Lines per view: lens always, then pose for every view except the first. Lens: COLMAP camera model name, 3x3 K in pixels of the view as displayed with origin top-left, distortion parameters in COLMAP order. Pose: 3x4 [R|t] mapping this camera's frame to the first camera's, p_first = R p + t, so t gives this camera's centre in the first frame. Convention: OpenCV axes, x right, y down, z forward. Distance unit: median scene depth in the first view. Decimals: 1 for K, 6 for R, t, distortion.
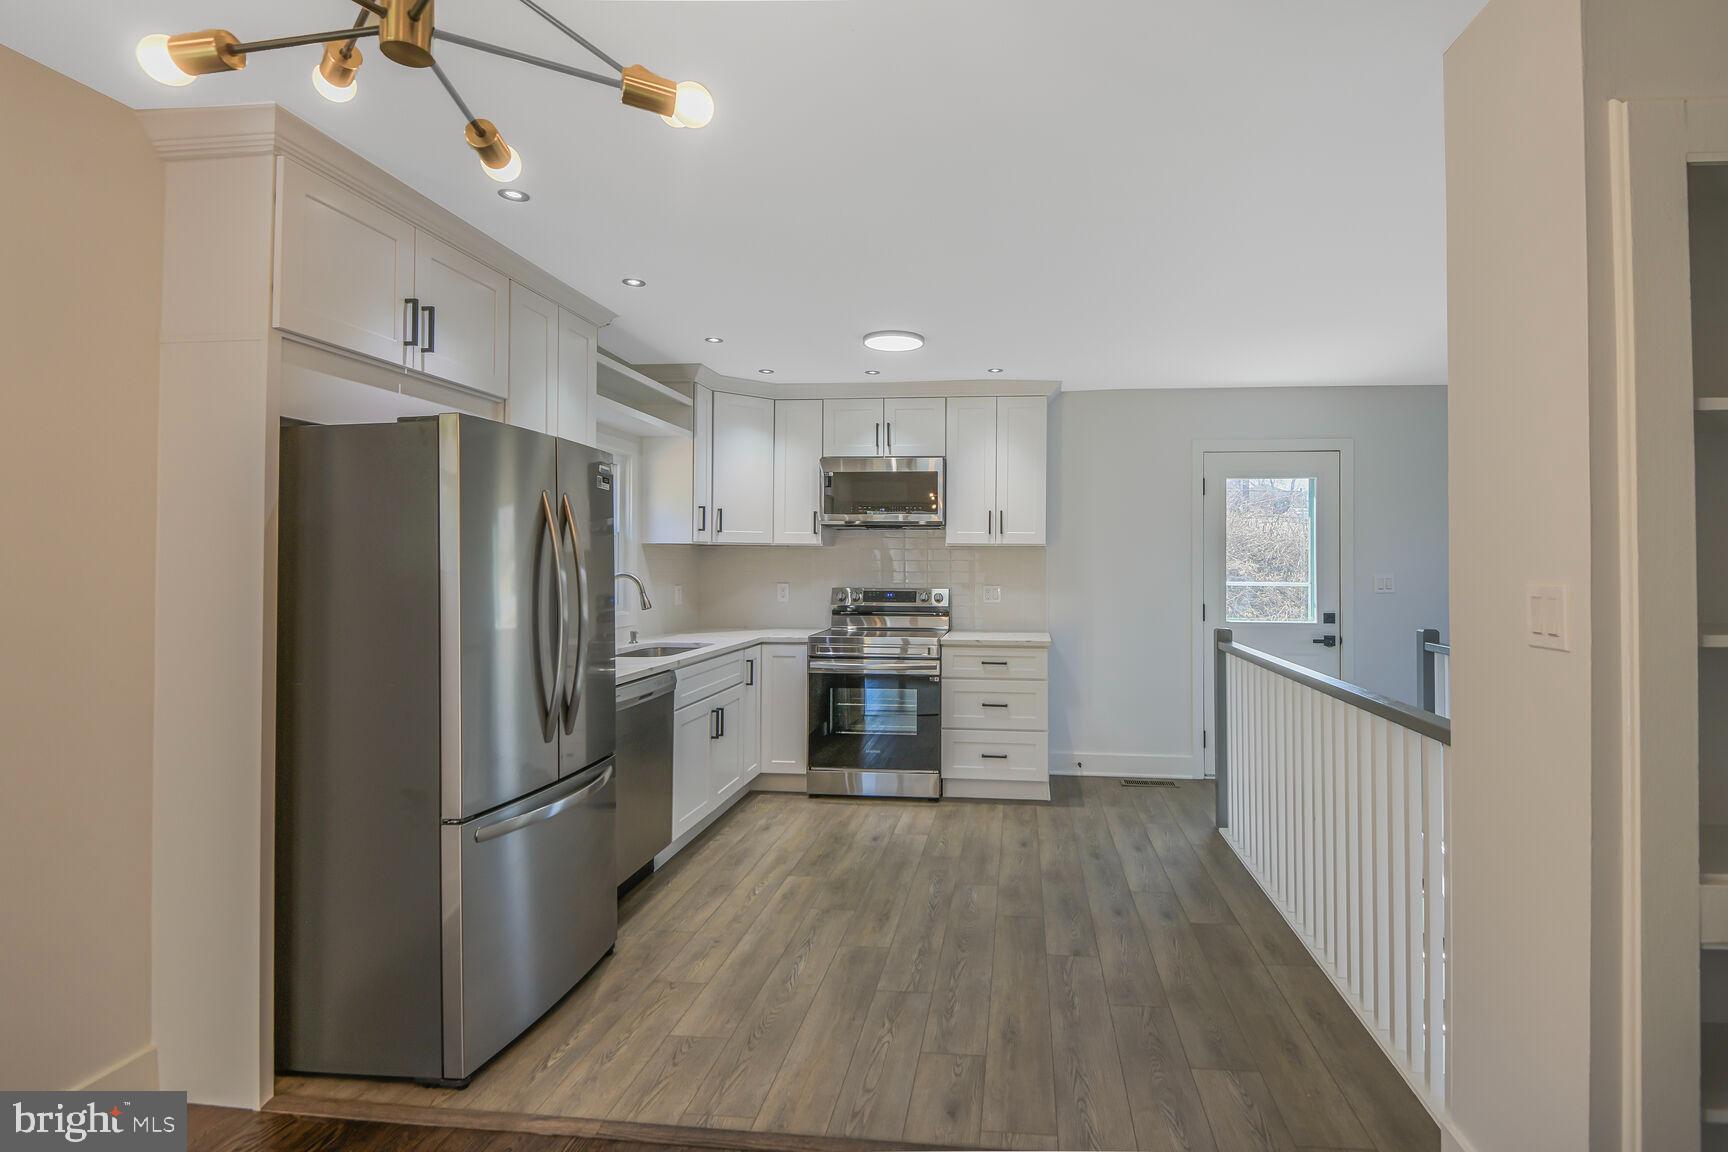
lens RADIAL K [[822.2, 0, 864.0], [0, 822.2, 576.0], [0, 0, 1]] dist [0.048564, 0.000022]
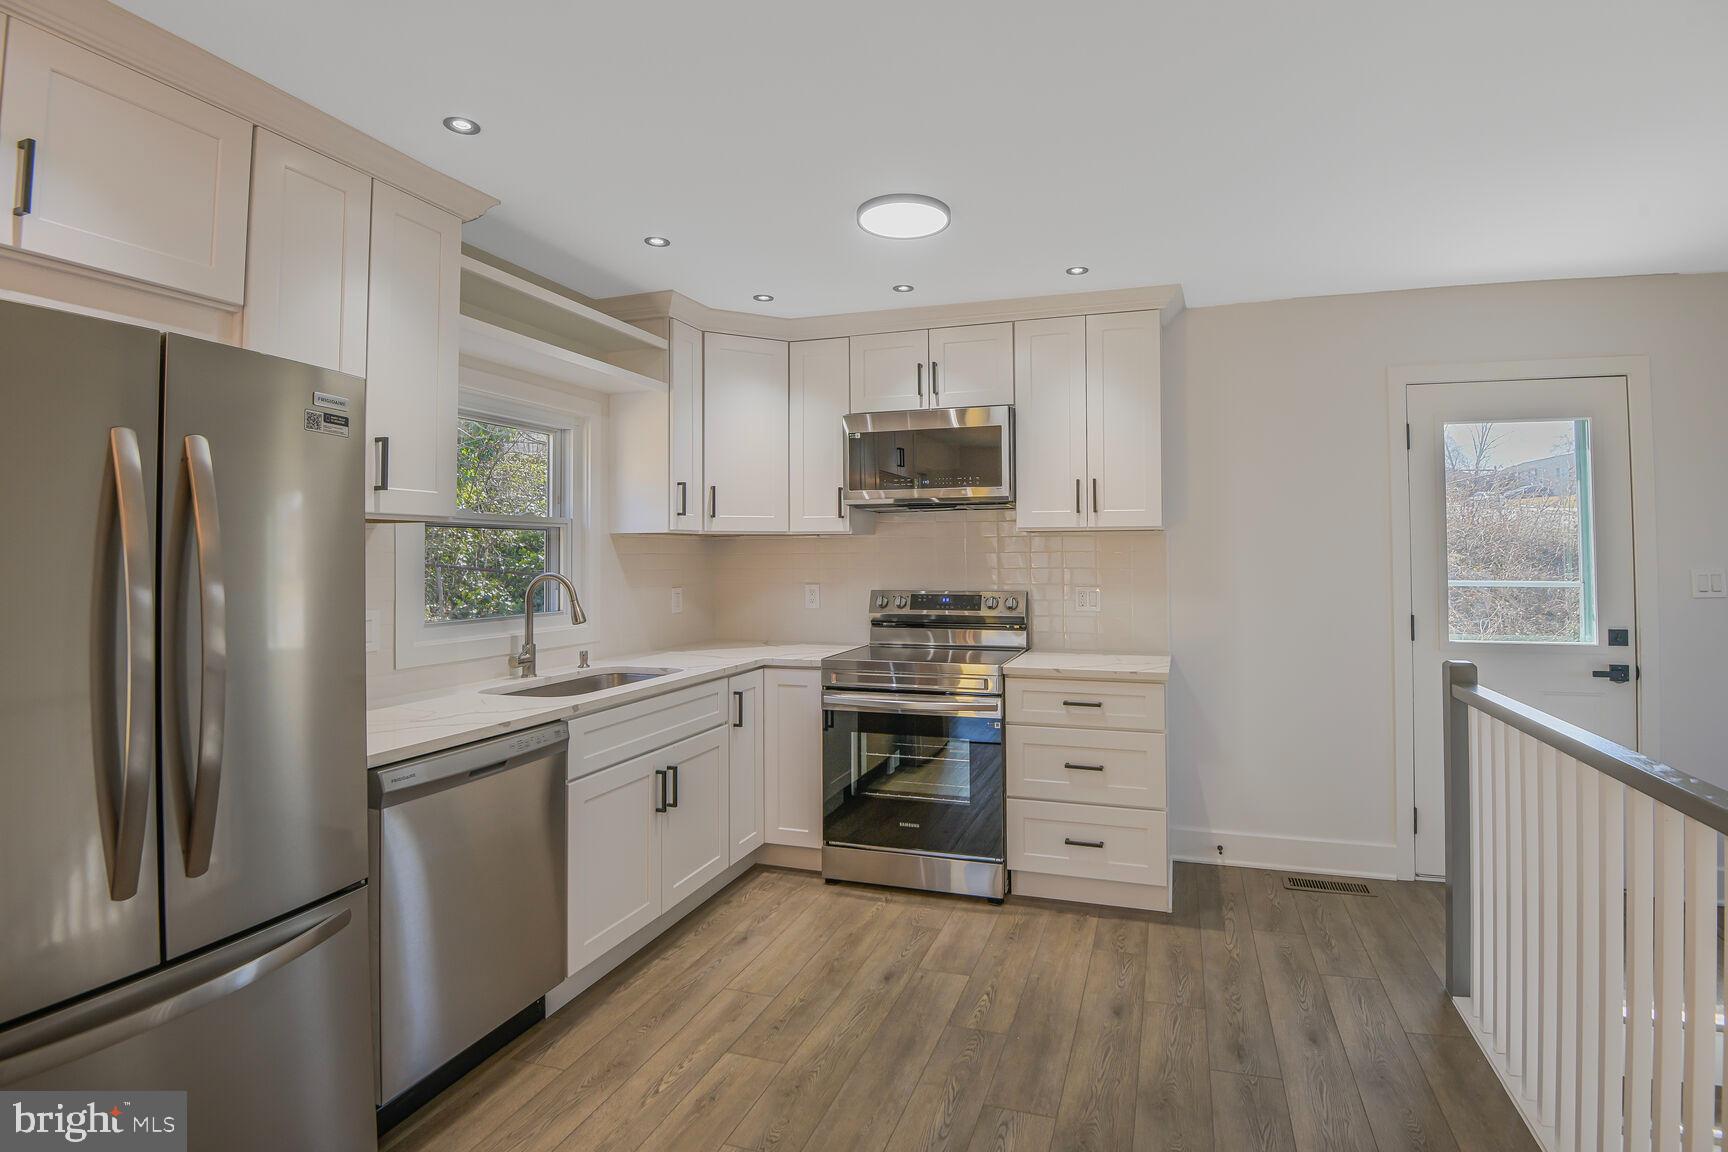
lens RADIAL K [[841.5, 0, 866.9], [0, 841.5, 545.9], [0, 0, 1]] dist [-0.000054, -0.022786]
pose [[0.987712, -0.010185, -0.155954, 0.091389], [0.005662, 0.999551, -0.029414, -0.003976], [0.156184, 0.028169, 0.987326, 0.287787]]
